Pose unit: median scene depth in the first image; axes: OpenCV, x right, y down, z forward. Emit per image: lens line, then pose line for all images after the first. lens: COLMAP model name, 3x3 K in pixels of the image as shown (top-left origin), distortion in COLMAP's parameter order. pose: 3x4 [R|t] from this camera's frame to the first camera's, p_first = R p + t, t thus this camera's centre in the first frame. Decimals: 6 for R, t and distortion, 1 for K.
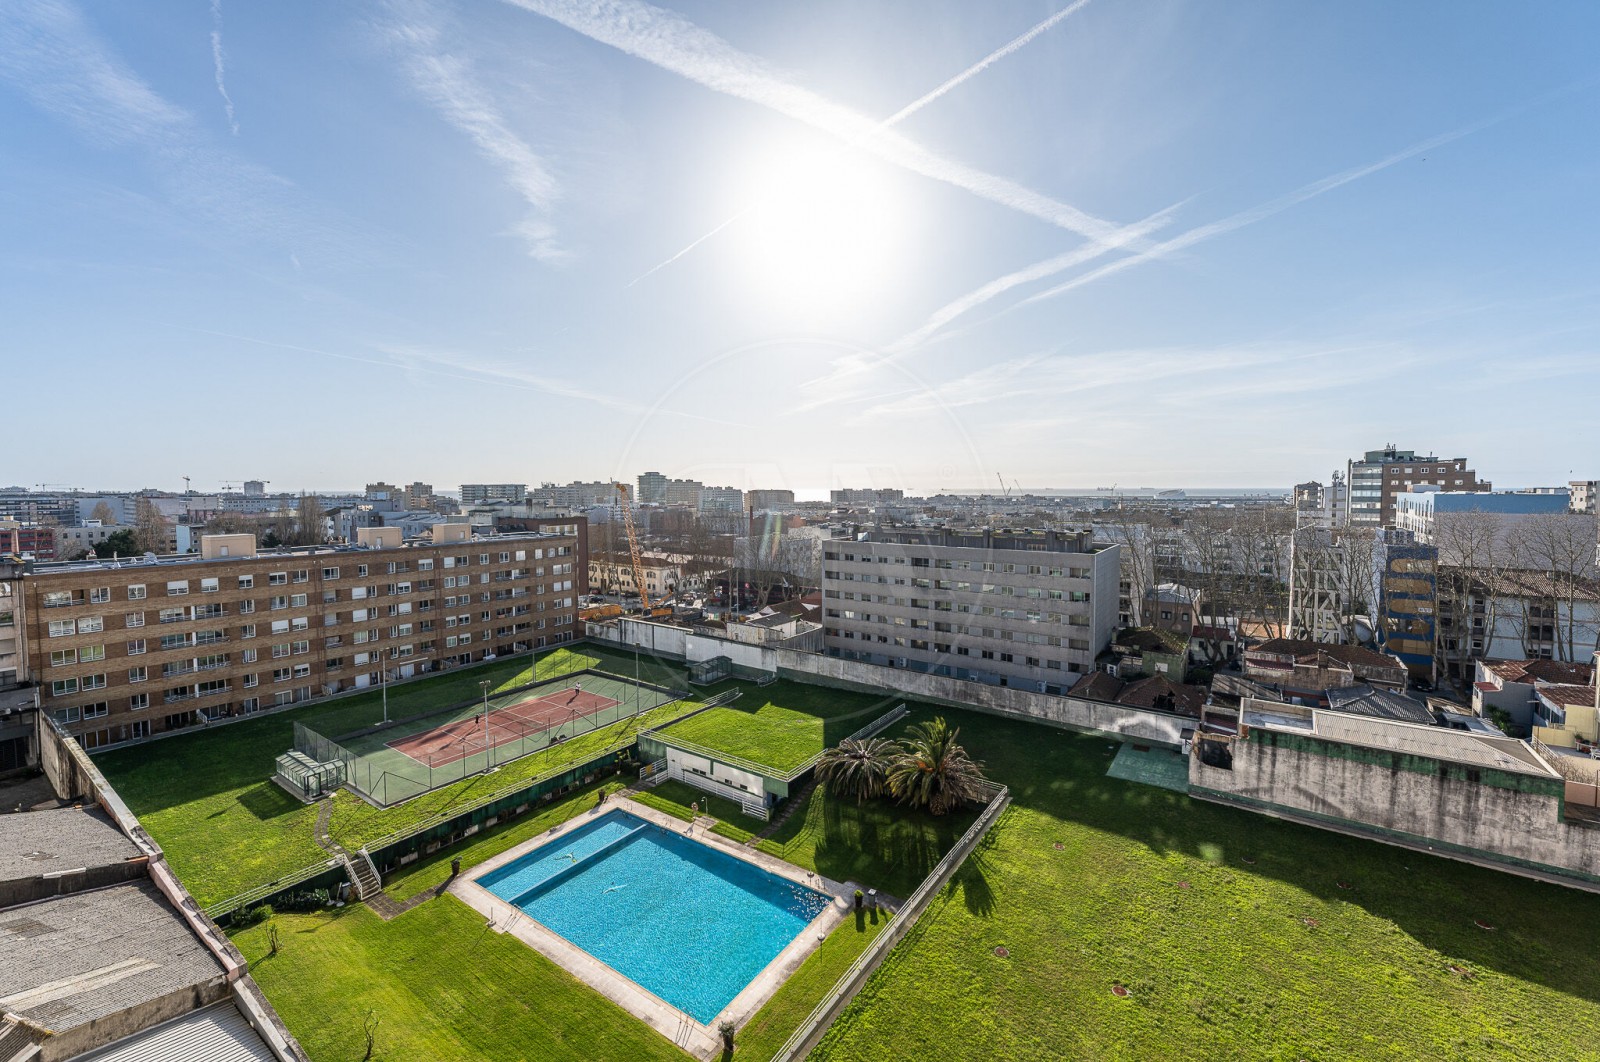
lens RADIAL K [[642.5, 0, 796.0], [0, 642.5, 541.1], [0, 0, 1]] dist [-0.000875, 0.000149]
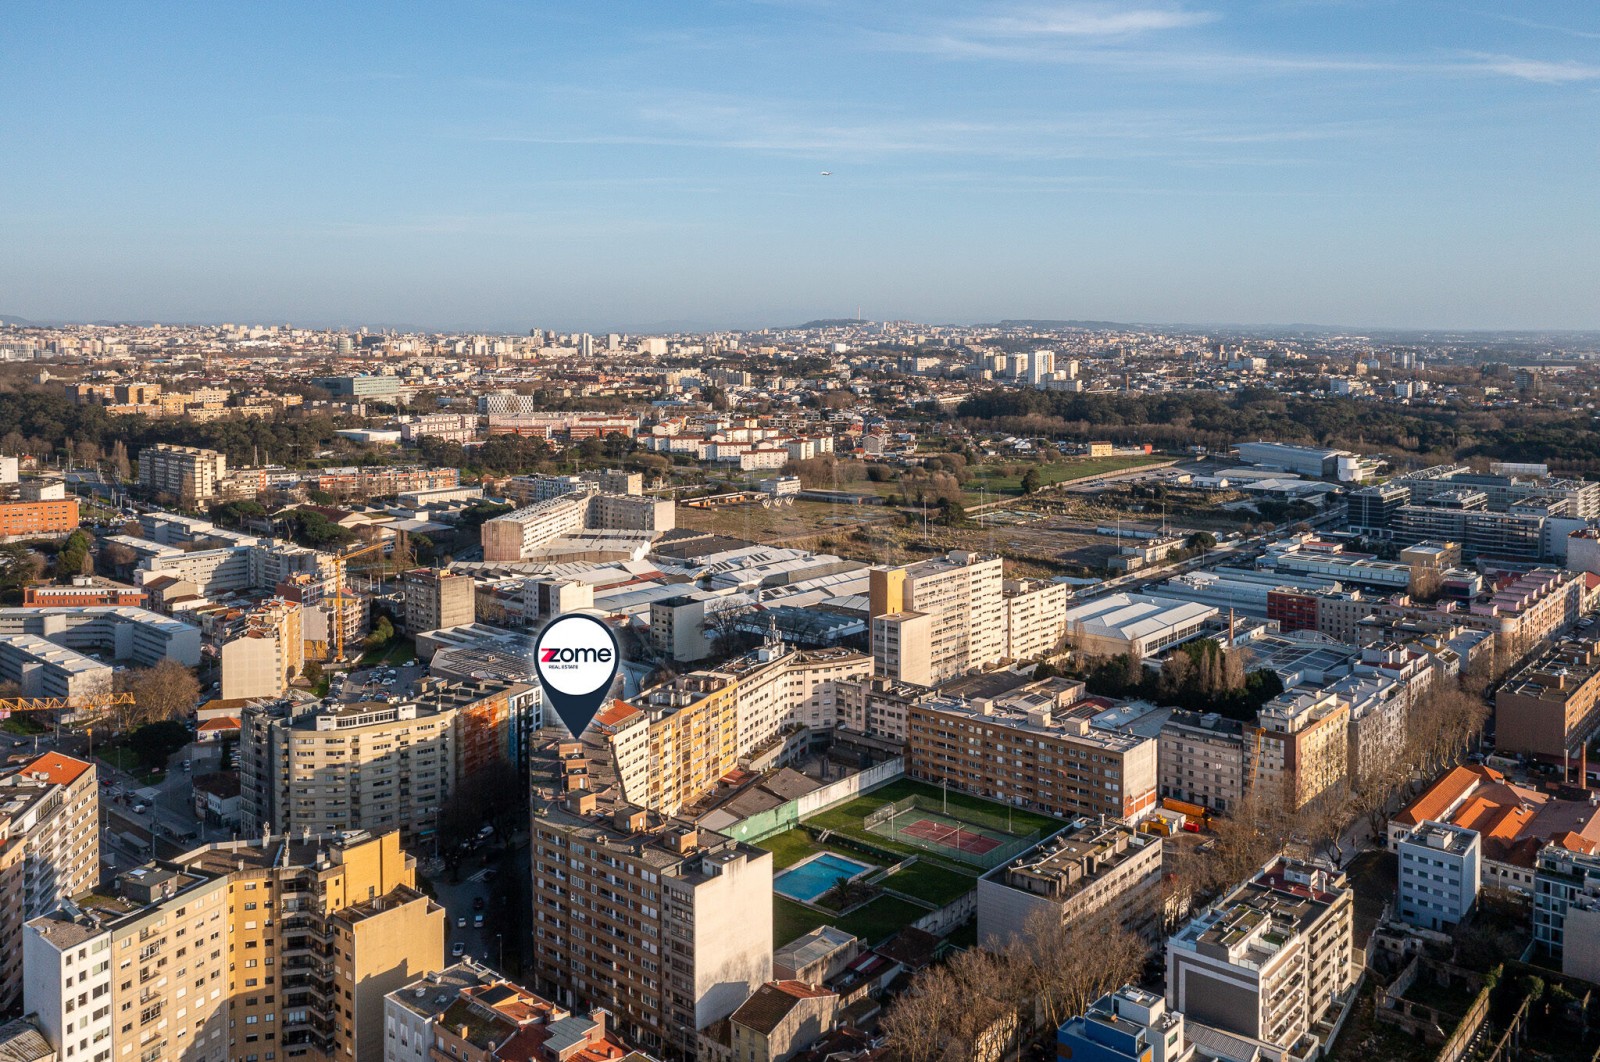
lens RADIAL K [[1325.5, 0, 806.0], [0, 1325.5, 366.7], [0, 0, 1]] dist [0.000150, 0.005007]
pose [[-0.083962, 0.029058, -0.996045, 3.309575], [-0.079793, 0.996169, 0.035788, -1.163354], [0.993269, 0.082483, -0.081321, 0.688066]]
